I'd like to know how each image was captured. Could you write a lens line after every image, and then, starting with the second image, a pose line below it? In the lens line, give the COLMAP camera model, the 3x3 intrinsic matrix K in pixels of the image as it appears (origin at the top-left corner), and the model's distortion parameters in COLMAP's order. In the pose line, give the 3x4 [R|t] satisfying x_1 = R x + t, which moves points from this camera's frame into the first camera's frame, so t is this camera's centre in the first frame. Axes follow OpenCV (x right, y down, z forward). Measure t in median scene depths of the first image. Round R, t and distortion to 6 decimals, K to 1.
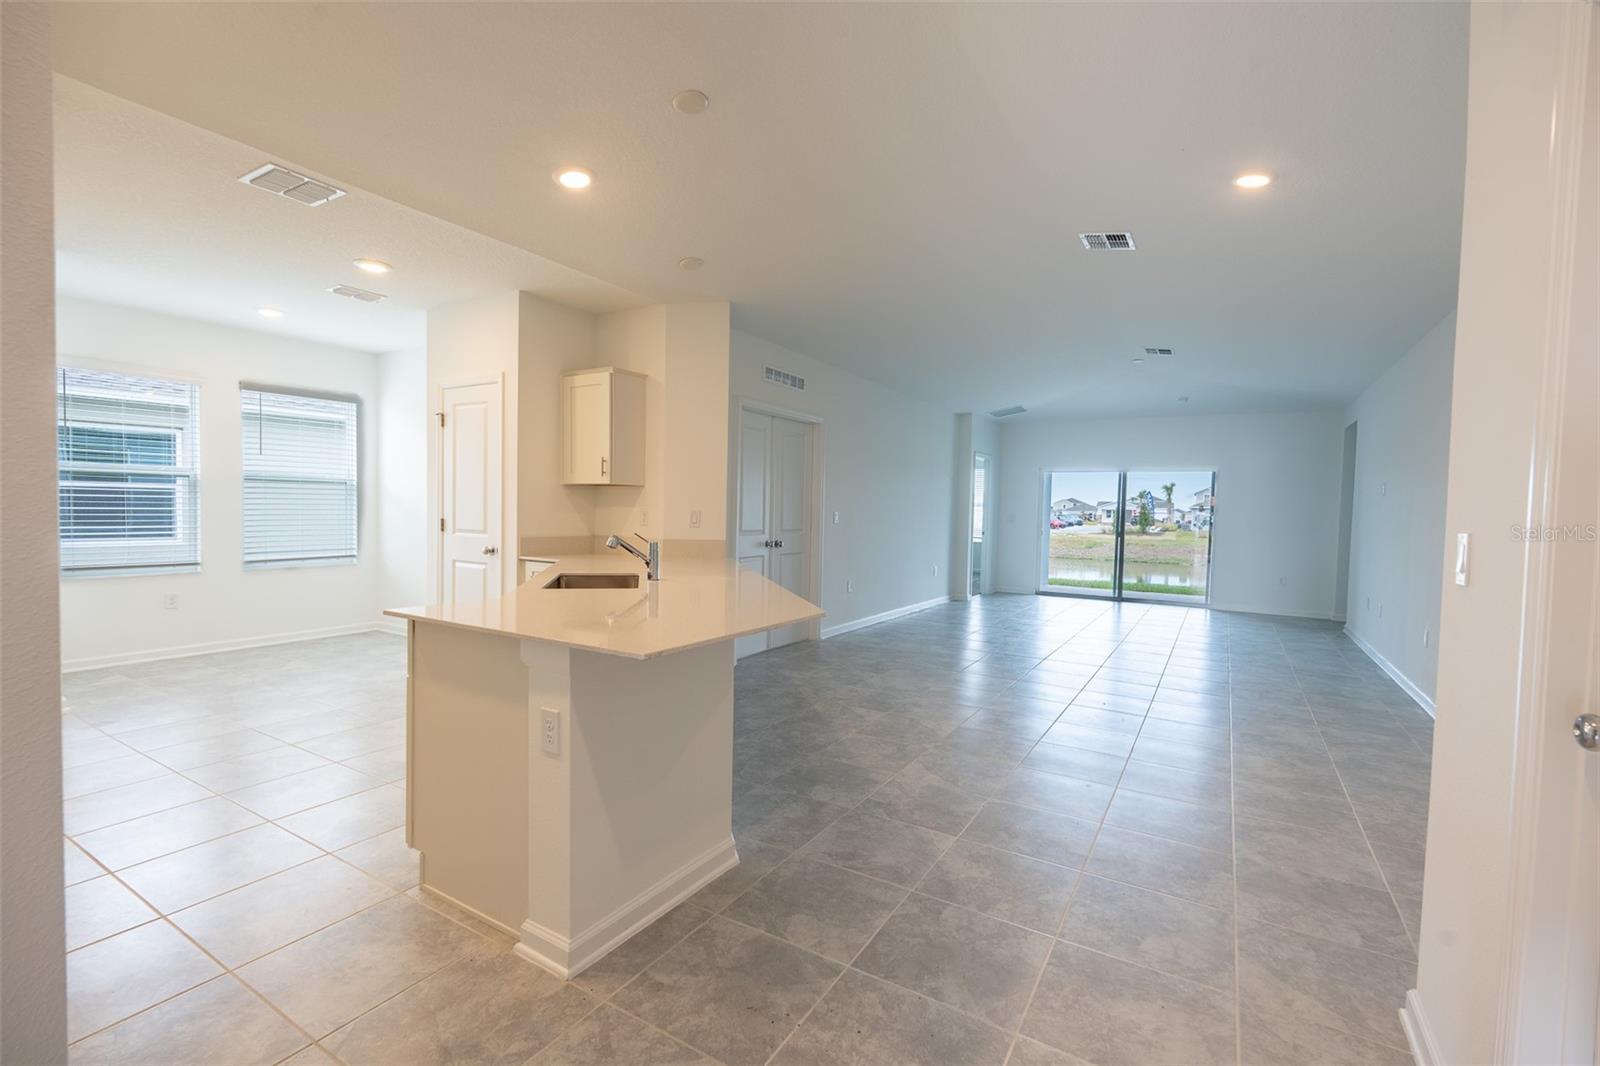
lens RADIAL K [[701.5, 0, 800.5], [0, 701.5, 532.2], [0, 0, 1]] dist [-0.003747, -0.000931]
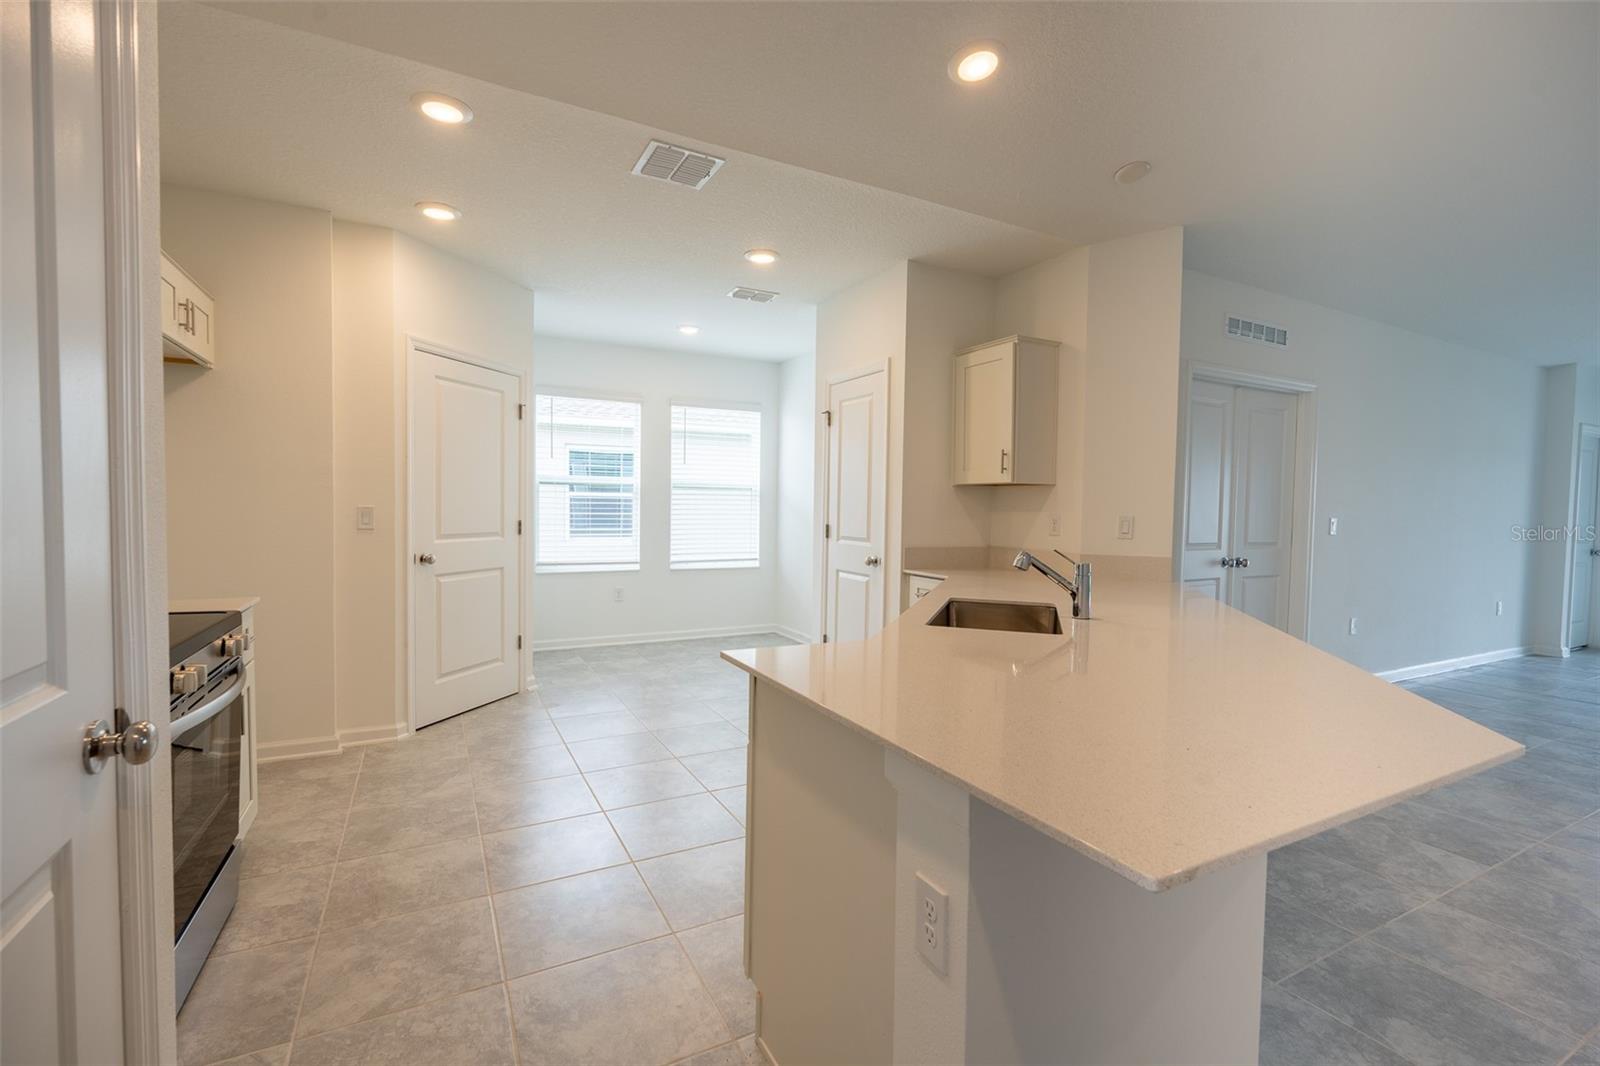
lens RADIAL K [[701.5, 0, 793.9], [0, 701.5, 530.3], [0, 0, 1]] dist [-0.003747, -0.000931]
pose [[0.854259, 0.012937, -0.519687, -0.069978], [-0.017461, 0.999840, -0.003812, -0.008124], [0.519555, 0.012330, 0.854348, 0.196689]]
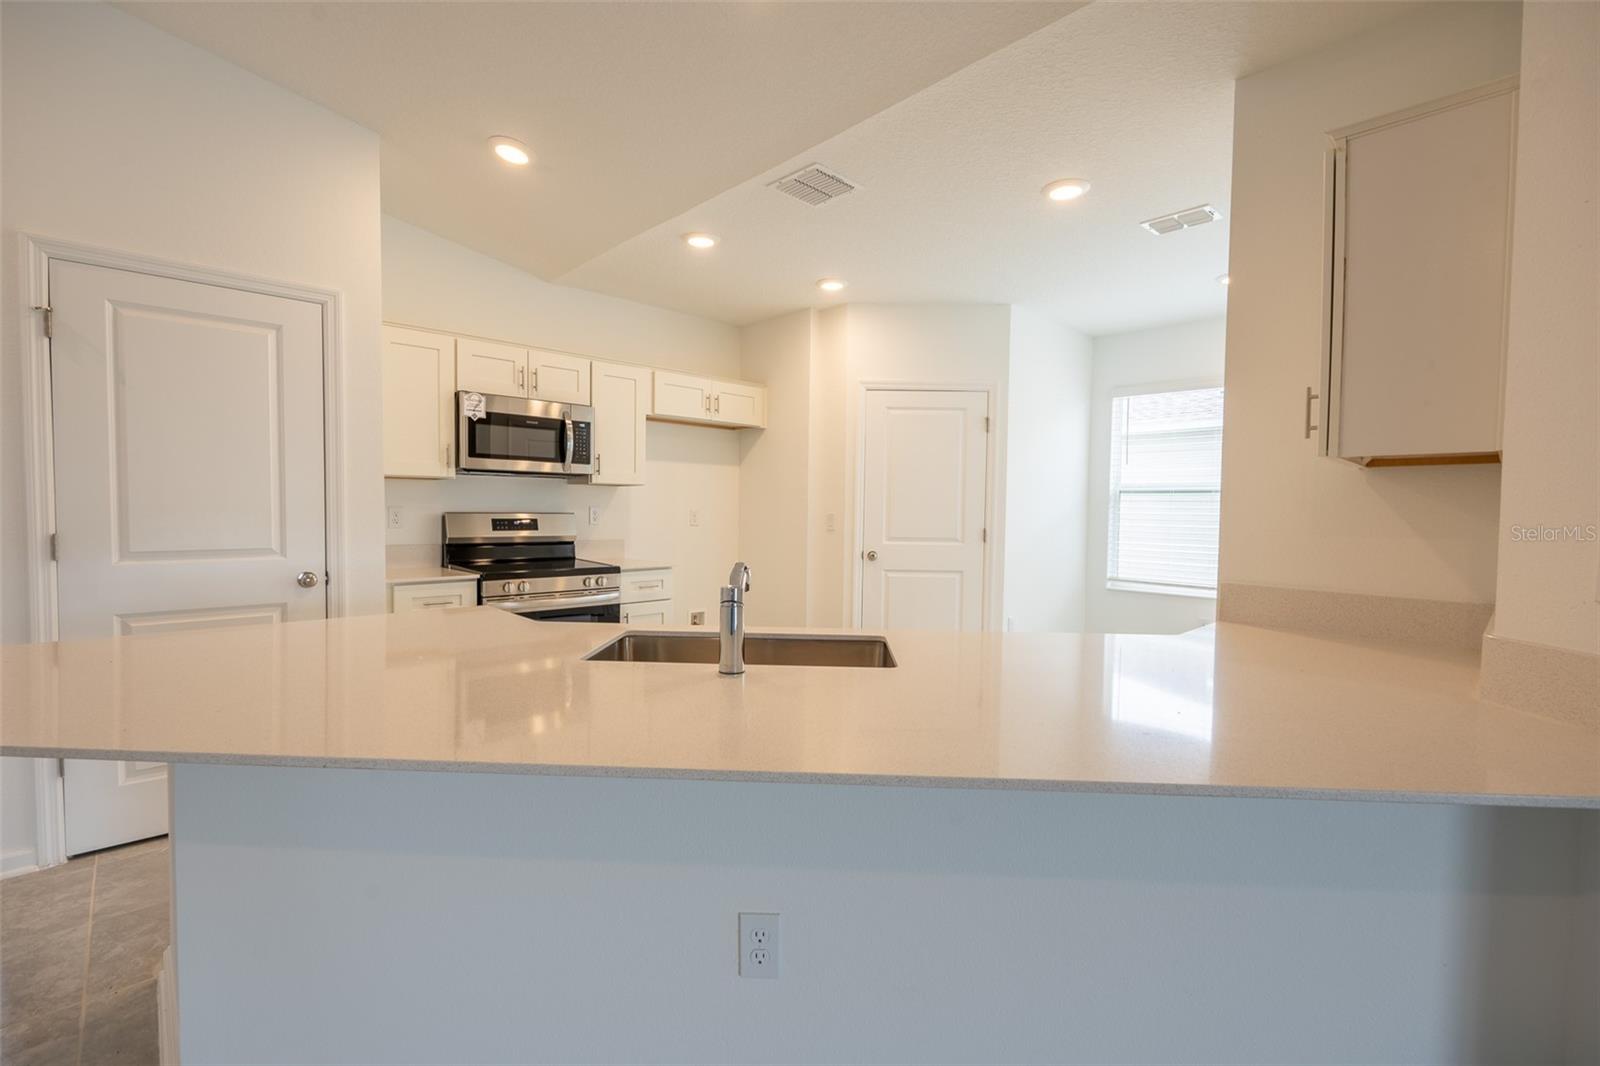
lens RADIAL K [[701.5, 0, 820.1], [0, 701.5, 533.6], [0, 0, 1]] dist [-0.003747, -0.000931]
pose [[-0.251379, 0.011546, -0.967820, 0.150867], [-0.053136, 0.998256, 0.025711, -0.024634], [0.966429, 0.057889, -0.250327, 0.855011]]
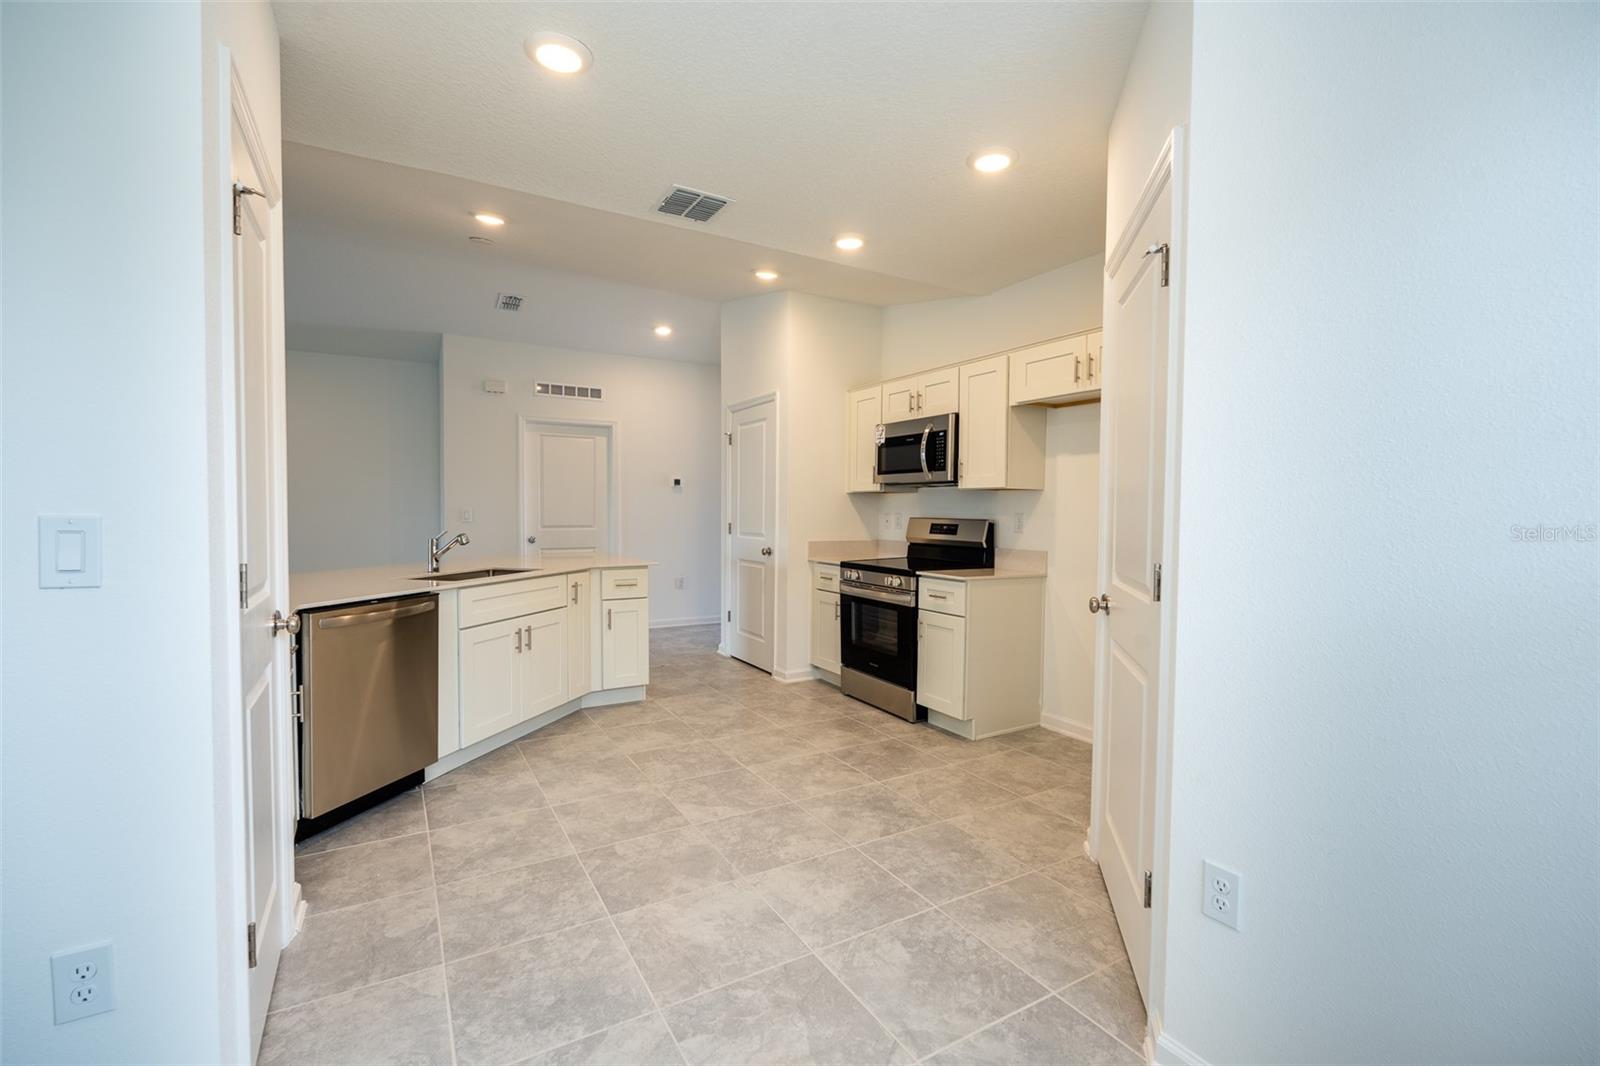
lens RADIAL K [[701.5, 0, 767.6], [0, 701.5, 534.0], [0, 0, 1]] dist [-0.003747, -0.000931]
pose [[-0.862205, -0.047973, 0.504283, -0.917517], [-0.012174, 0.997180, 0.074049, -0.057146], [-0.506414, 0.057706, -0.860357, 1.255715]]
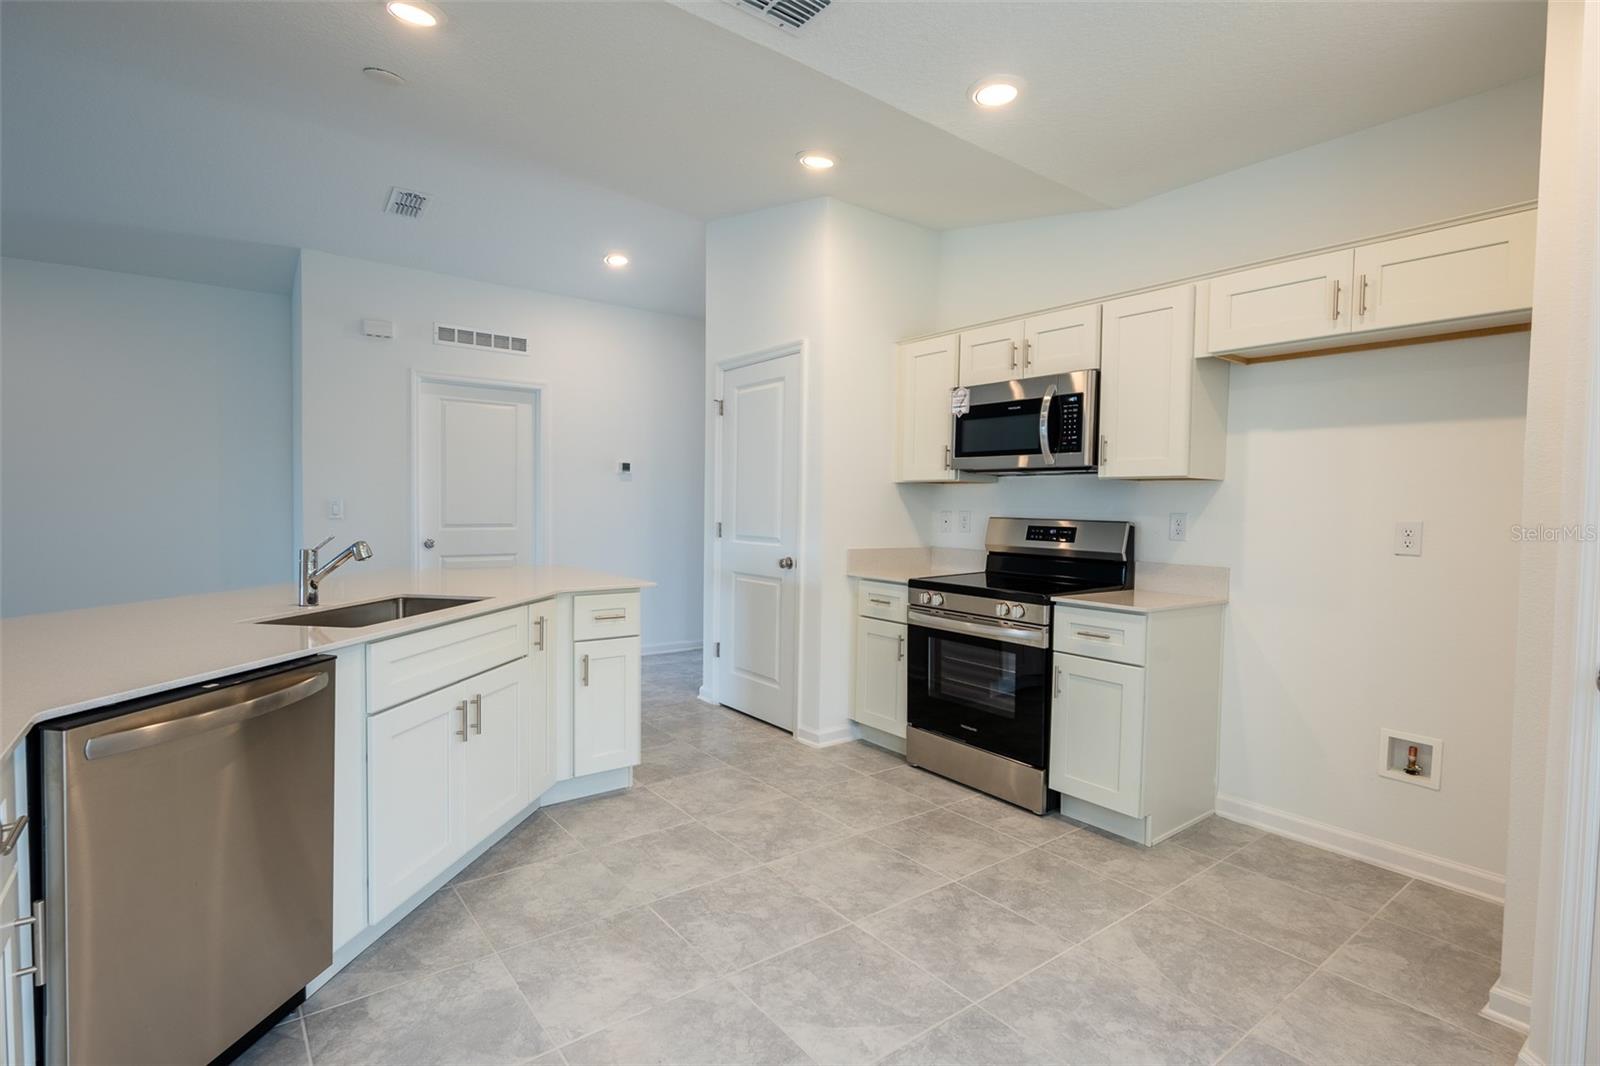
lens RADIAL K [[782.4, 0, 758.3], [0, 782.4, 531.8], [0, 0, 1]] dist [0.002392, -0.002329]
pose [[-0.916542, -0.051622, 0.396592, -0.668661], [-0.024739, 0.997054, 0.072607, -0.046143], [-0.399172, 0.056736, -0.915119, 1.121455]]
